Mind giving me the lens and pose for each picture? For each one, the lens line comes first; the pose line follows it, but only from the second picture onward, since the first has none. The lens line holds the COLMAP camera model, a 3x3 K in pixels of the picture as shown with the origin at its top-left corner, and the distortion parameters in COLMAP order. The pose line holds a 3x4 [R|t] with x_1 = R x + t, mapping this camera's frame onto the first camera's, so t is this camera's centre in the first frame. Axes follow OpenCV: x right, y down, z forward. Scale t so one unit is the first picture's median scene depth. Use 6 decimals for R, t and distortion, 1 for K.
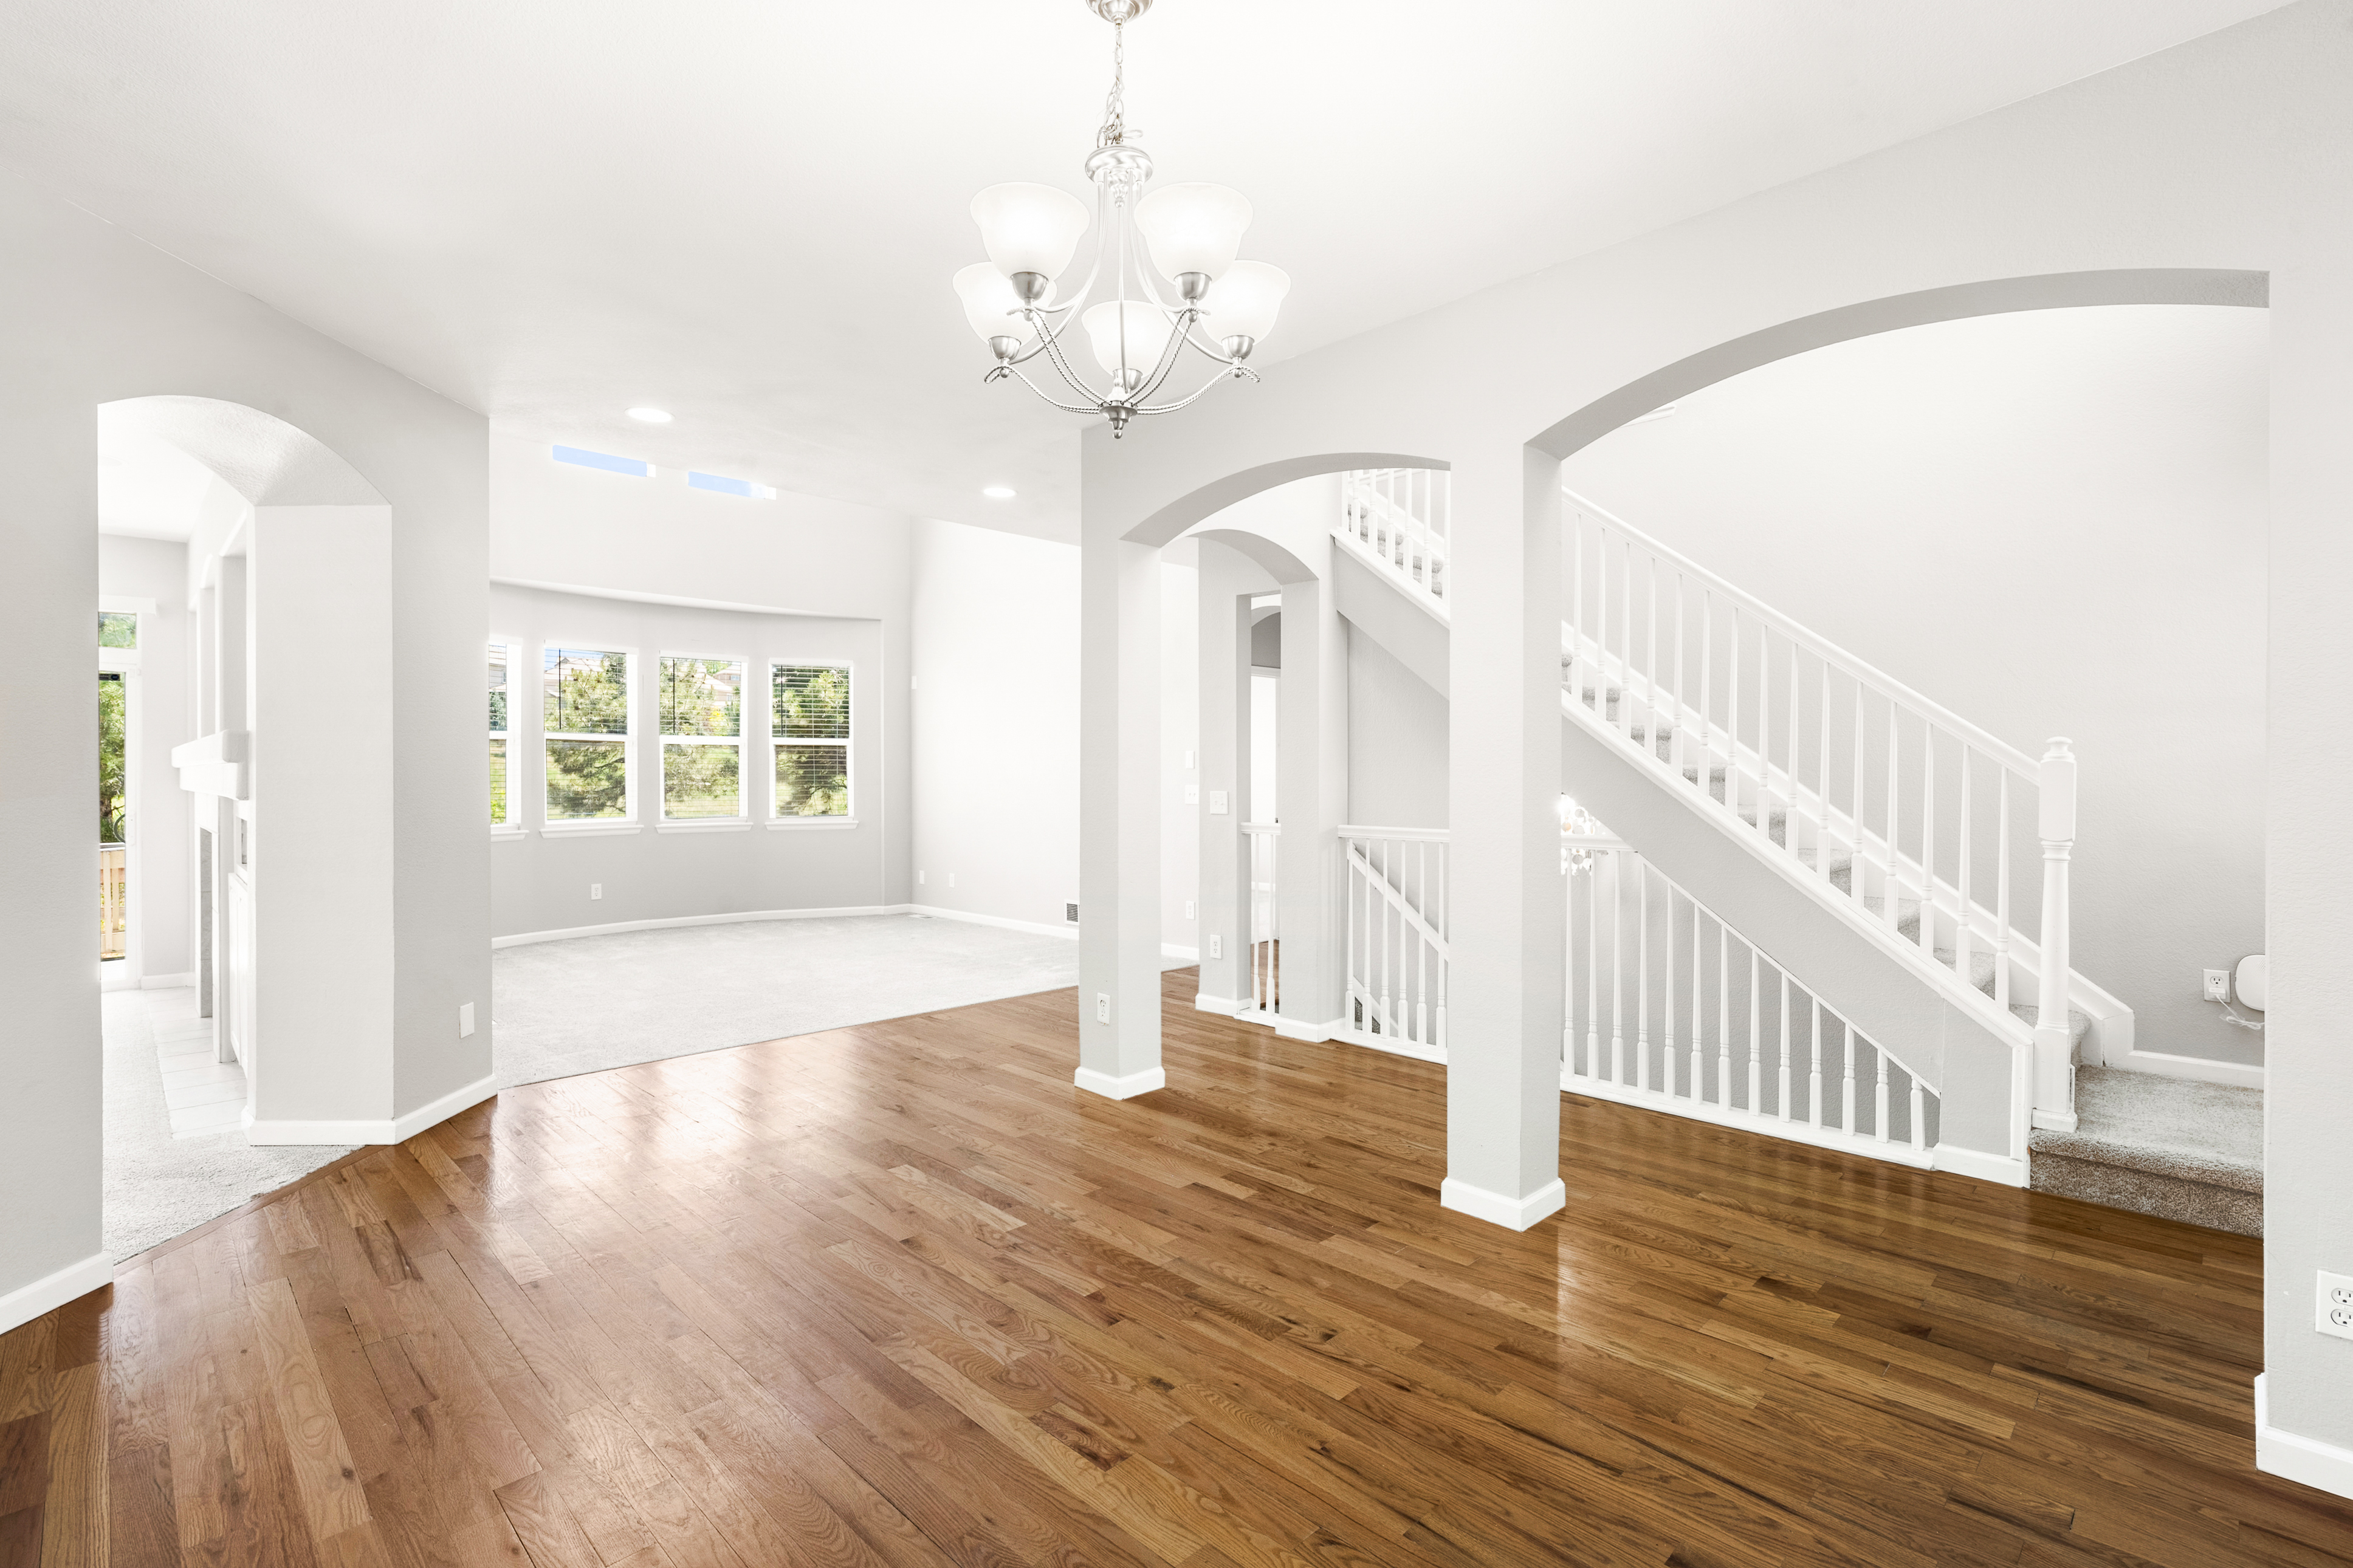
lens RADIAL K [[1079.3, 0, 1164.6], [0, 1079.3, 781.7], [0, 0, 1]] dist [0.001719, 0.000401]
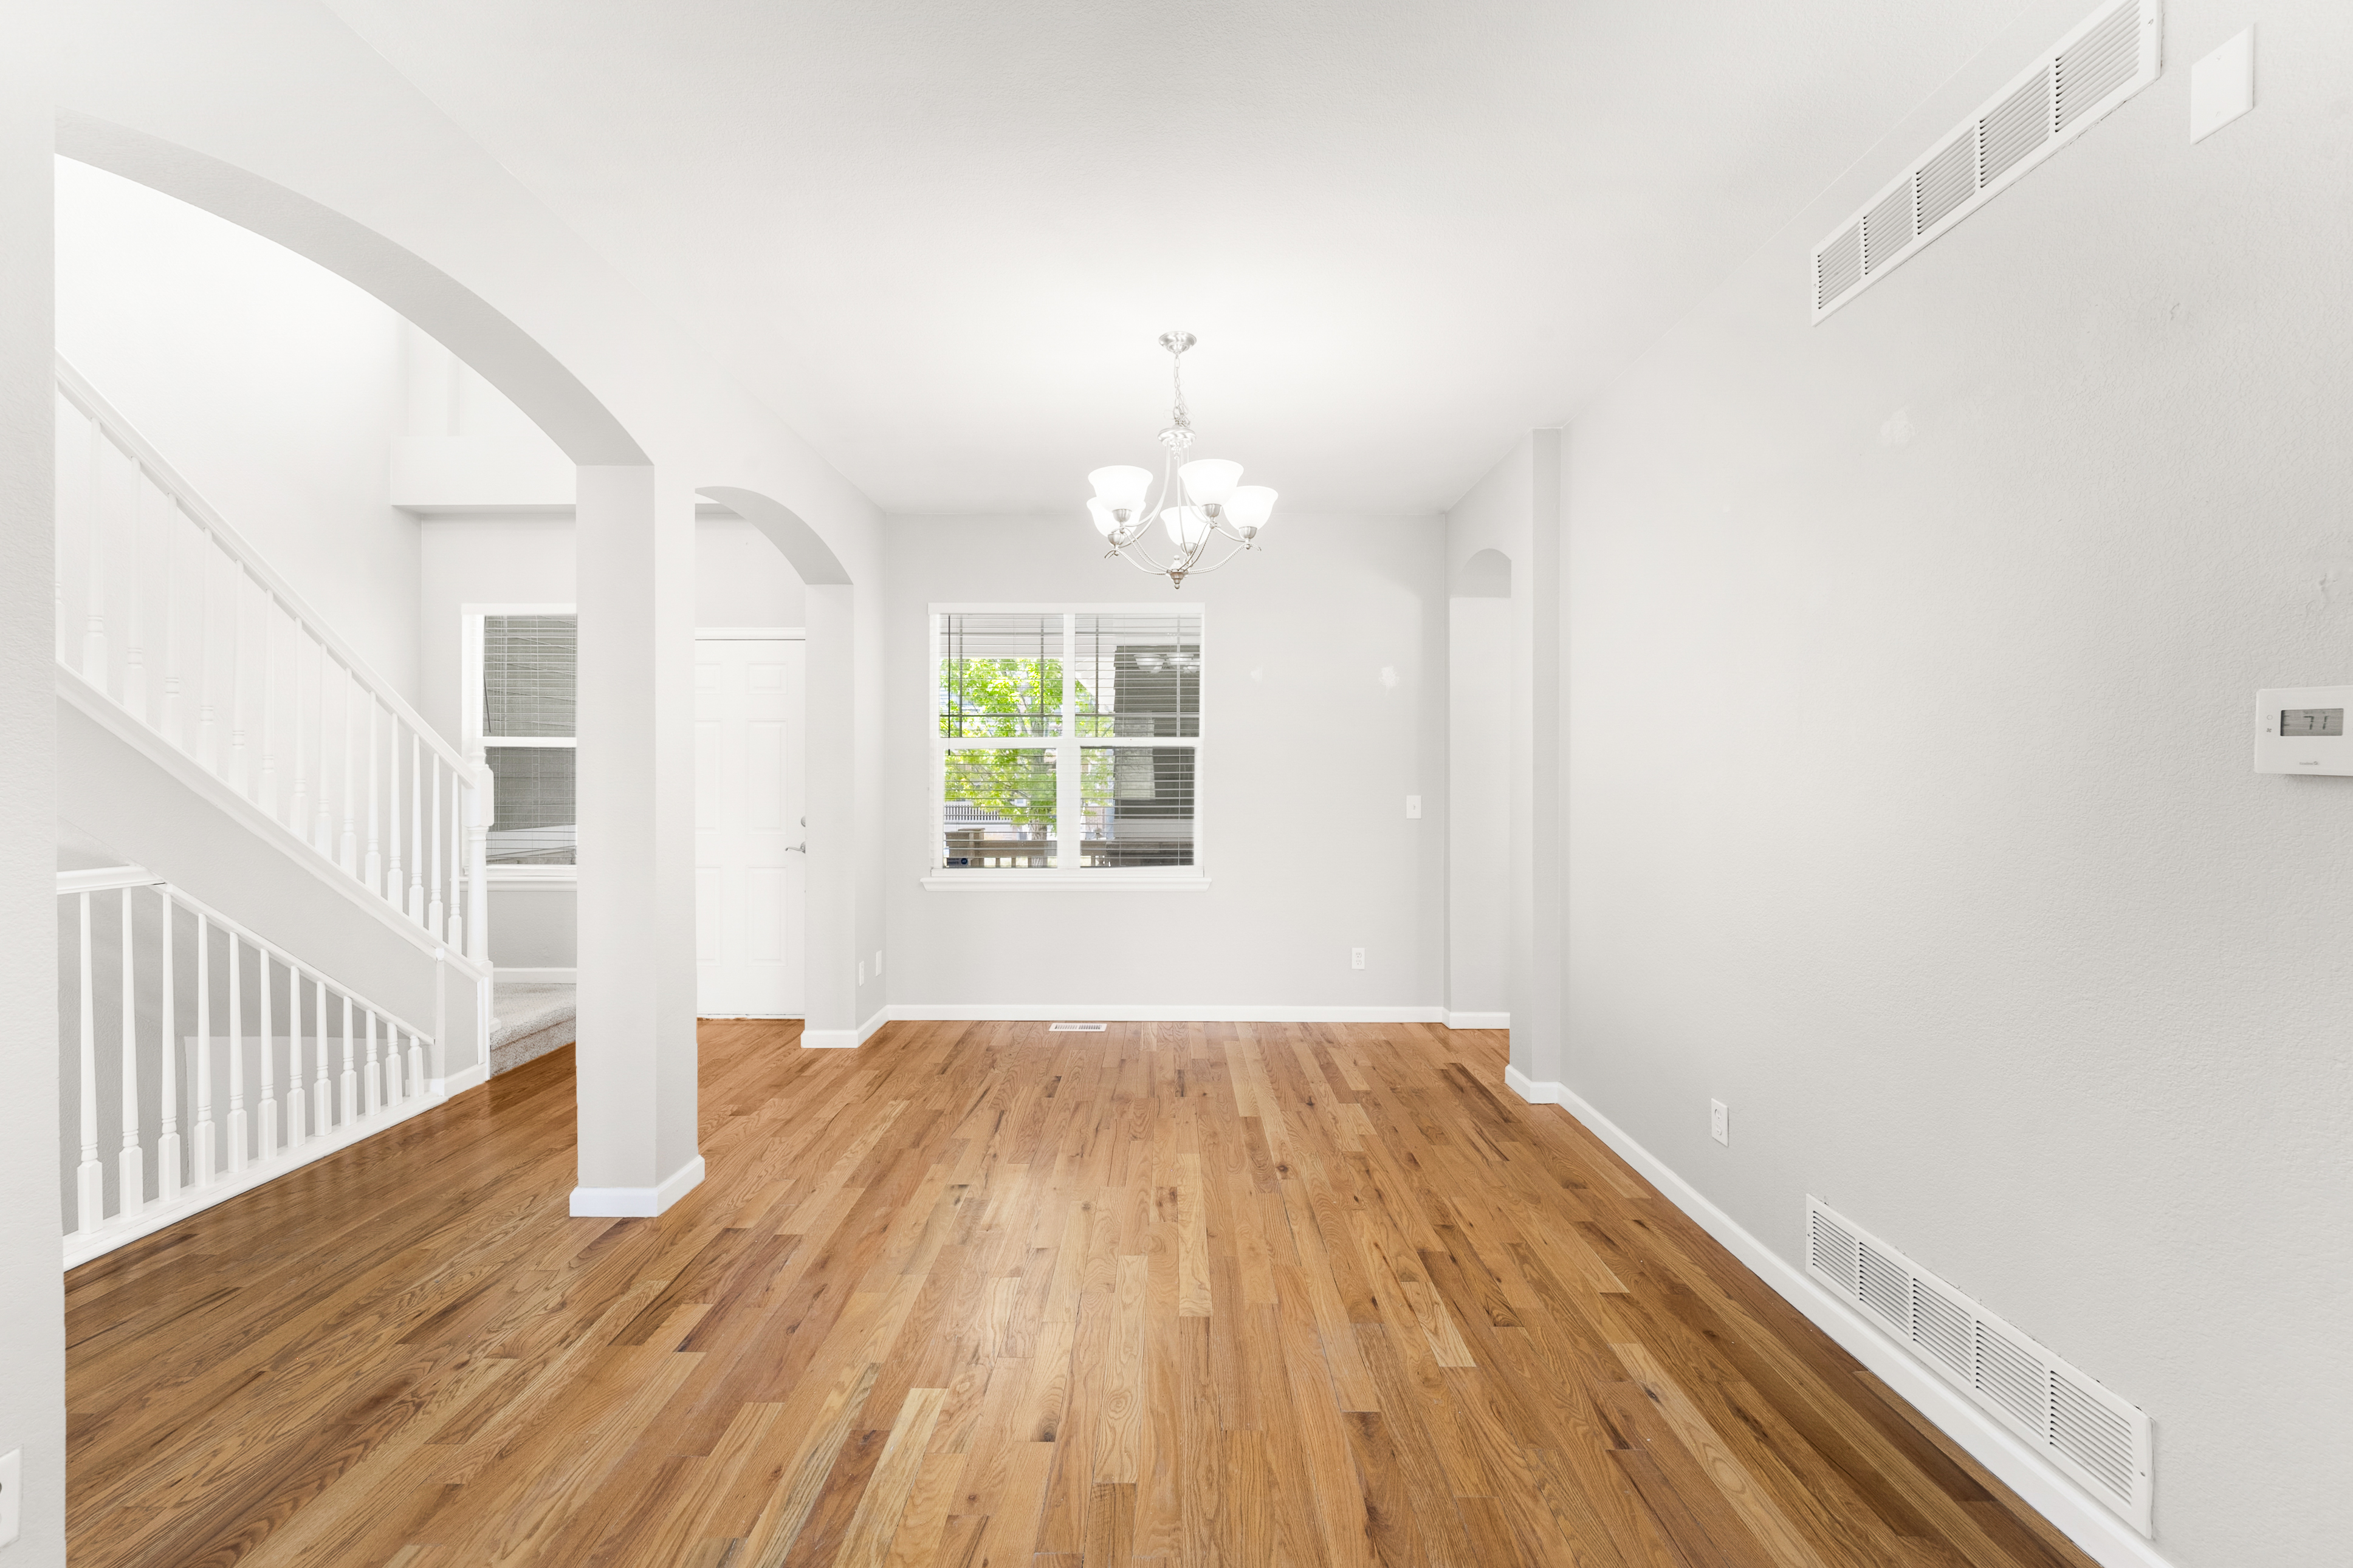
lens RADIAL K [[922.6, 0, 1170.3], [0, 922.6, 787.9], [0, 0, 1]] dist [-0.000057, -0.000017]
pose [[-0.706993, -0.008652, 0.707168, -0.711536], [0.004438, 0.999851, 0.016670, -0.012104], [-0.707207, 0.014924, -0.706849, 1.344303]]
